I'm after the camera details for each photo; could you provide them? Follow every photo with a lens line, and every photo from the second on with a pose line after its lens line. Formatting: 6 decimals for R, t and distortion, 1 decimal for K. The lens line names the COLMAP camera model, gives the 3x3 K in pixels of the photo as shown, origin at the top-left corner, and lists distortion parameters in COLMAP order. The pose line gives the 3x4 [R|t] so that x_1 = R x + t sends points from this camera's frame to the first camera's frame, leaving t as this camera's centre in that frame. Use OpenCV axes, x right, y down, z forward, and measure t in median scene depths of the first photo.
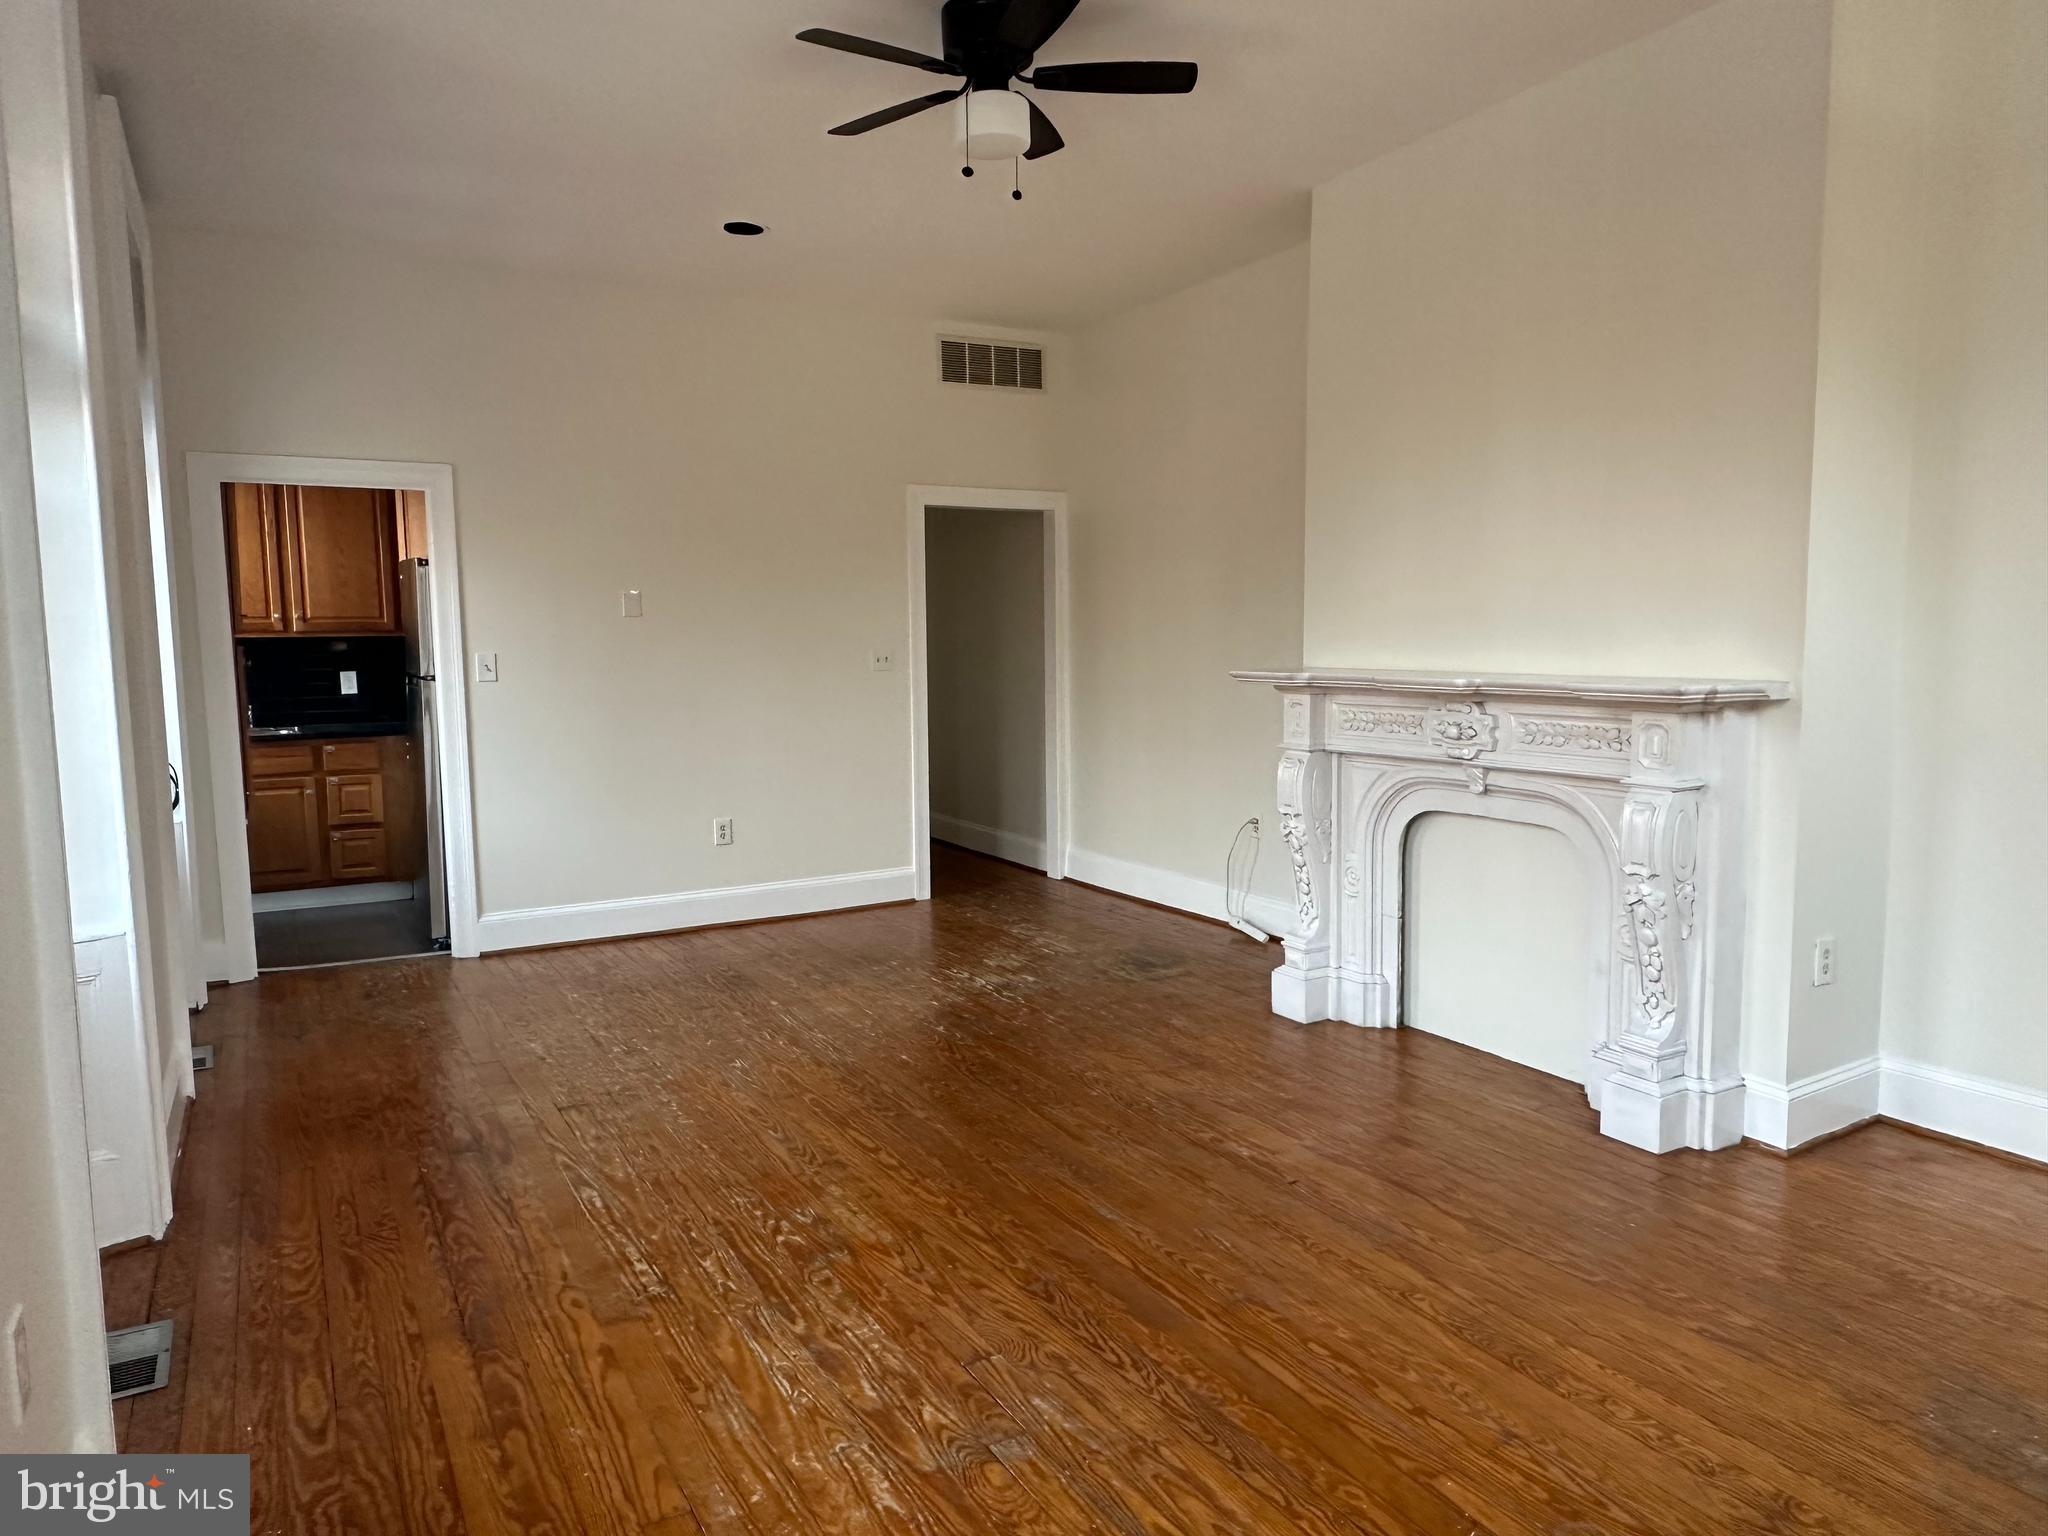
lens RADIAL K [[1303.3, 0, 1020.2], [0, 1303.3, 760.9], [0, 0, 1]] dist [0.001233, 0.000822]
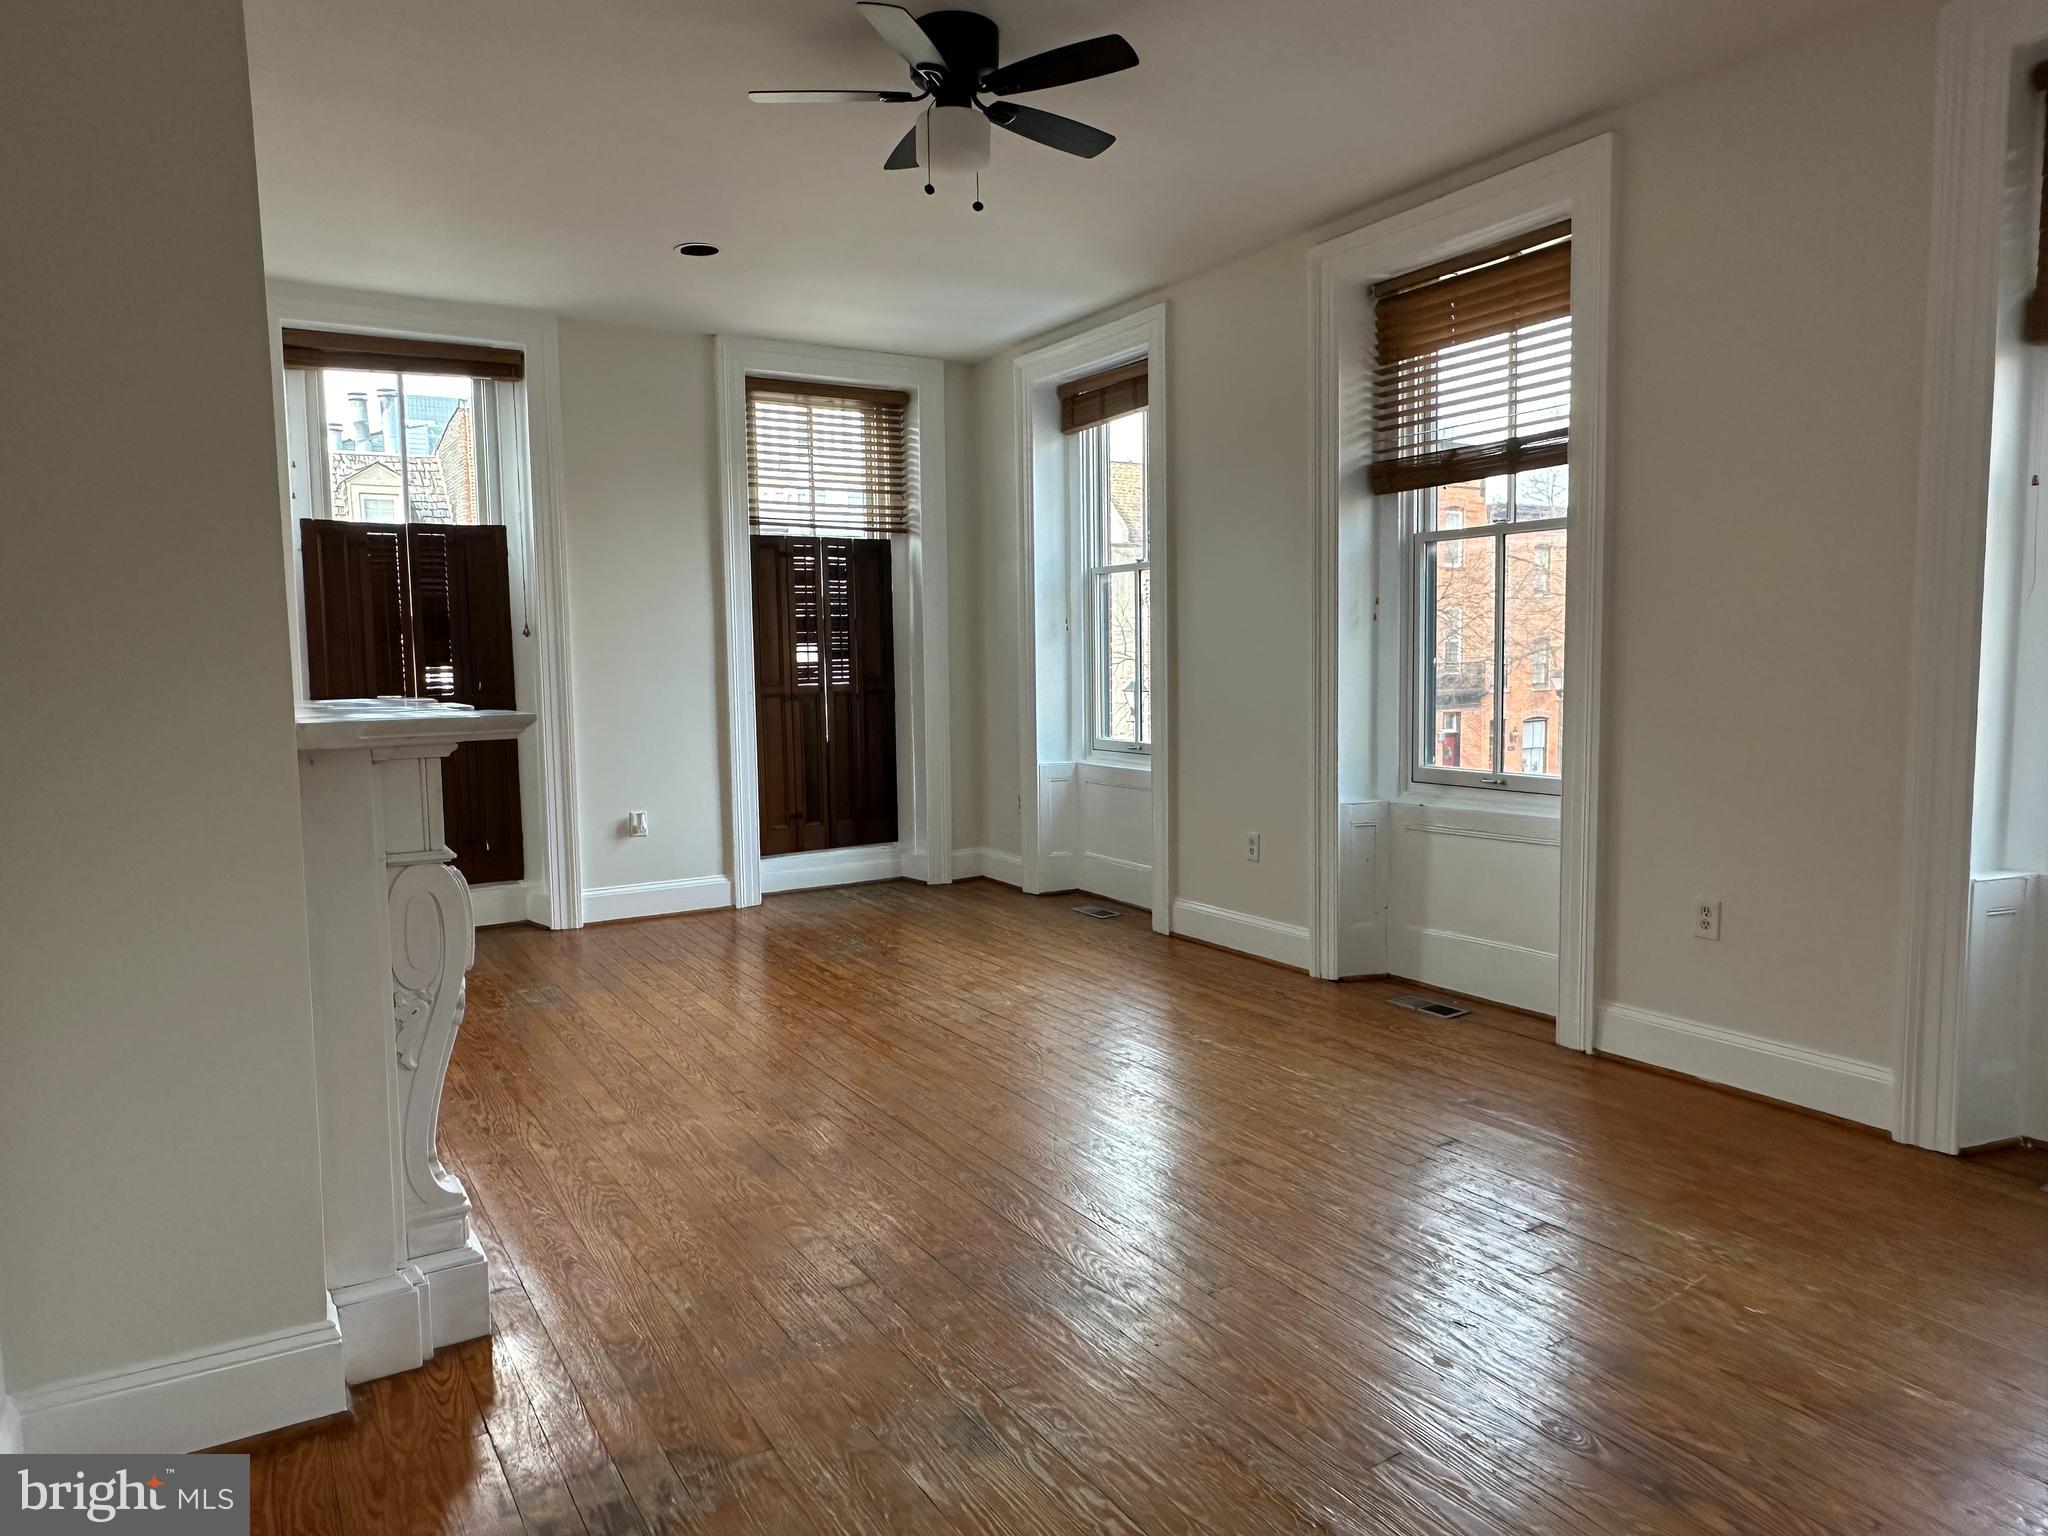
lens RADIAL K [[1303.3, 0, 1017.8], [0, 1303.3, 768.0], [0, 0, 1]] dist [0.001233, 0.000822]
pose [[-0.999311, 0.028866, -0.023351, -0.032335], [0.023999, 0.982070, 0.186981, -0.196404], [0.028330, 0.186292, -0.982086, 2.110357]]
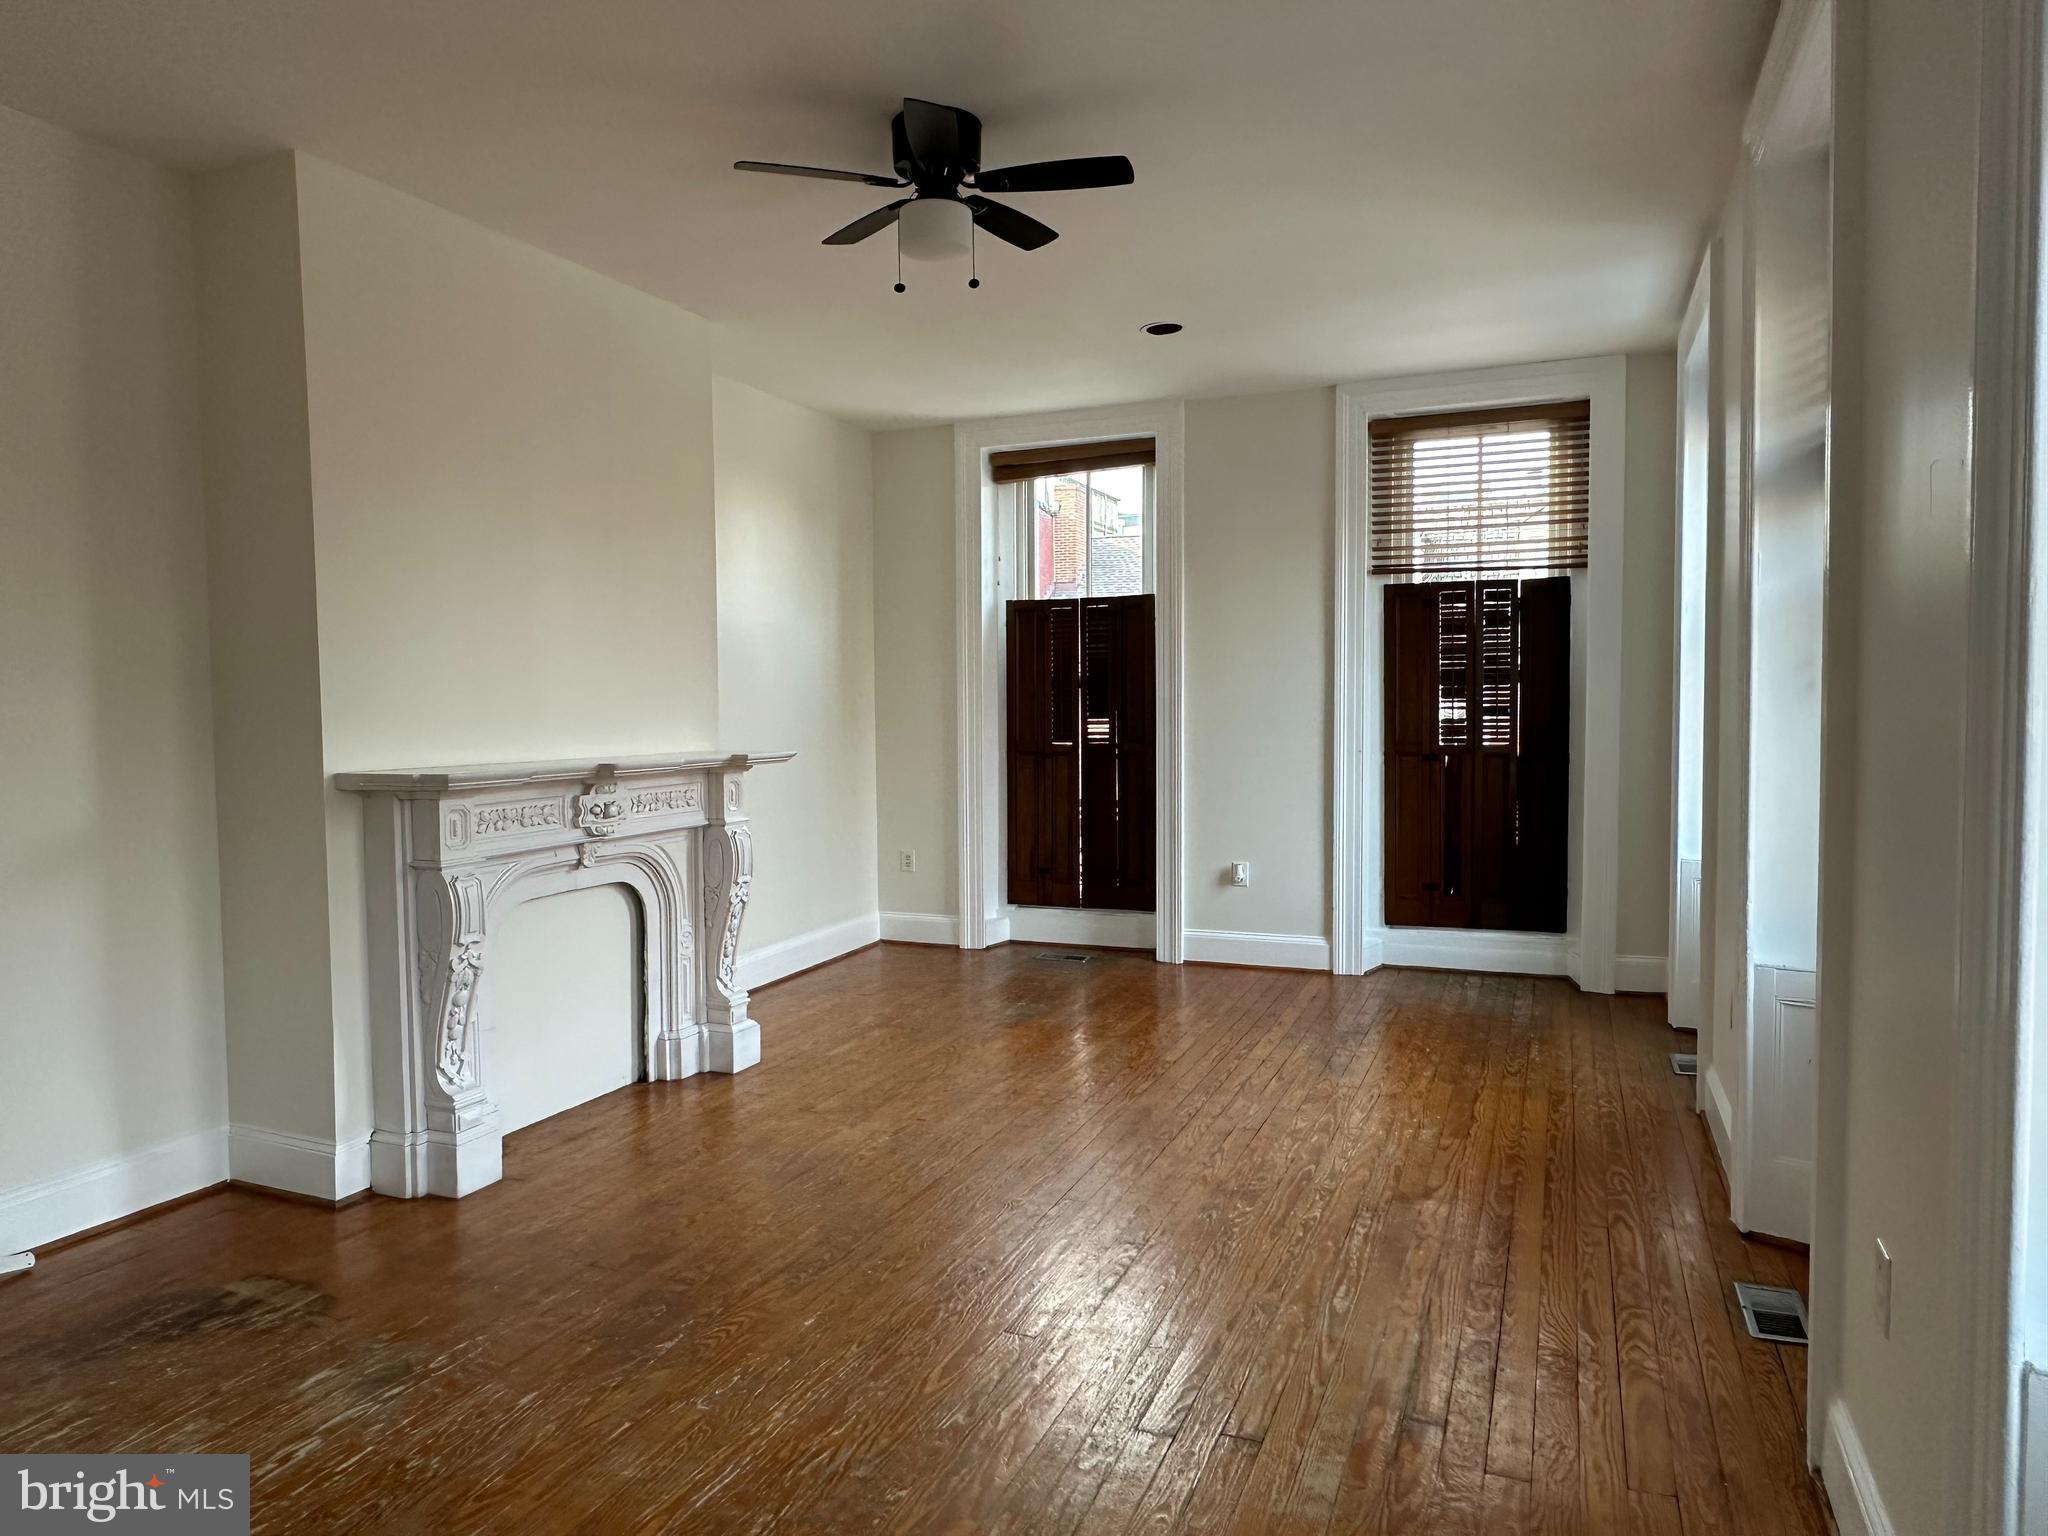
lens RADIAL K [[1303.3, 0, 1019.1], [0, 1303.3, 763.2], [0, 0, 1]] dist [0.001233, 0.000822]
pose [[-0.604057, -0.021440, 0.796652, -0.903249], [0.095861, 0.990425, 0.099342, -0.164842], [-0.791154, 0.136376, -0.596218, 1.639291]]
